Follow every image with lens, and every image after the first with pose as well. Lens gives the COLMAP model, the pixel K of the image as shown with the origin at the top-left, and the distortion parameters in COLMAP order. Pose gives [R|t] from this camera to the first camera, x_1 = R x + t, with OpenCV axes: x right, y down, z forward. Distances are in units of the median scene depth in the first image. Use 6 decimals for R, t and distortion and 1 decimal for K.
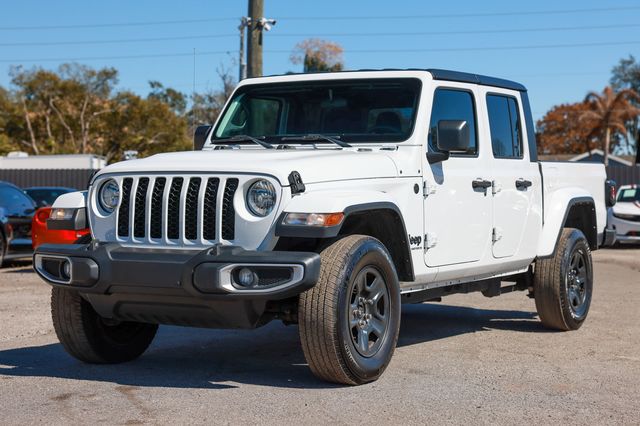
lens RADIAL K [[1290.7, 0, 321.0], [0, 1290.7, 210.8], [0, 0, 1]] dist [0.329391, 0.000000]
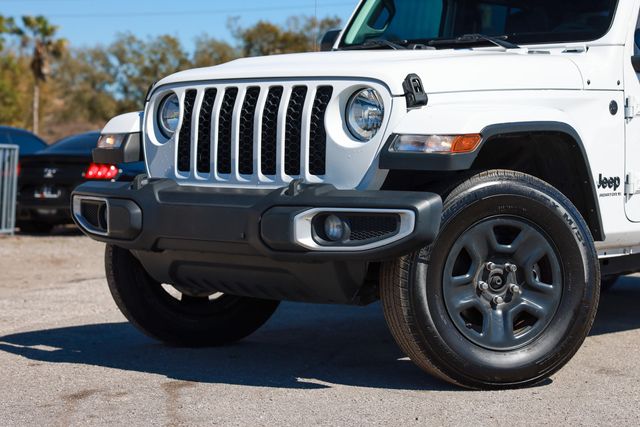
lens RADIAL K [[1424.4, 0, 332.8], [0, 1424.4, 215.1], [0, 0, 1]] dist [0.229069, 0.000000]
pose [[0.984856, 0.010905, -0.173030, 0.063110], [-0.006677, 0.999665, 0.025000, 0.023000], [0.173245, -0.023466, 0.984599, 0.235619]]
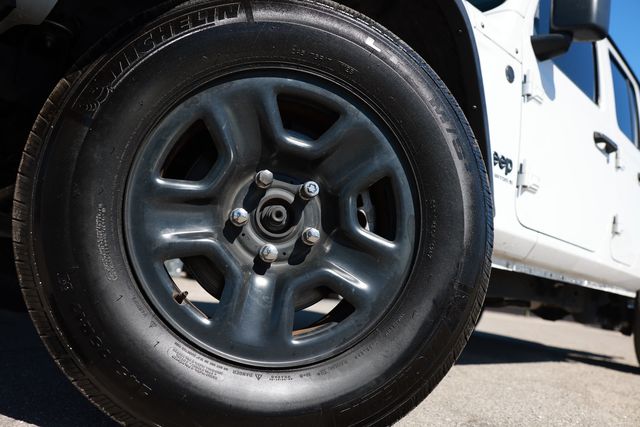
lens RADIAL K [[499.6, 0, 316.9], [0, 499.6, 212.7], [0, 0, 1]] dist [-0.117697, 0.103950]
pose [[0.954997, 0.090856, -0.282359, 0.062623], [-0.139107, 0.977943, -0.155811, 0.089007], [0.261975, 0.188077, 0.946571, 0.838419]]
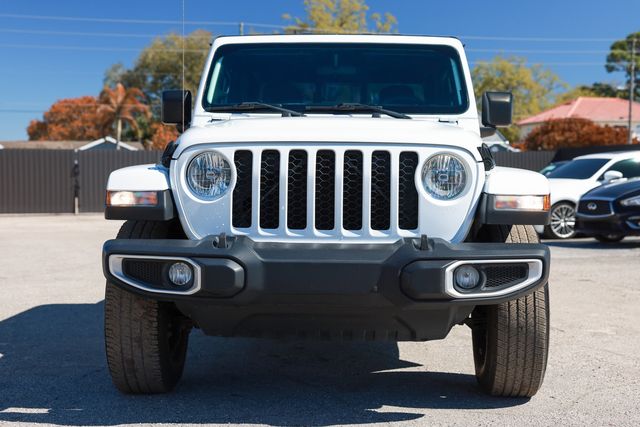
lens RADIAL K [[1034.2, 0, 341.4], [0, 1034.2, 211.0], [0, 0, 1]] dist [0.079903, 0.000000]
pose [[0.880767, -0.016853, 0.473250, -0.375912], [0.006495, 0.999702, 0.023514, -0.003626], [-0.473505, -0.017637, 0.880614, 0.433524]]
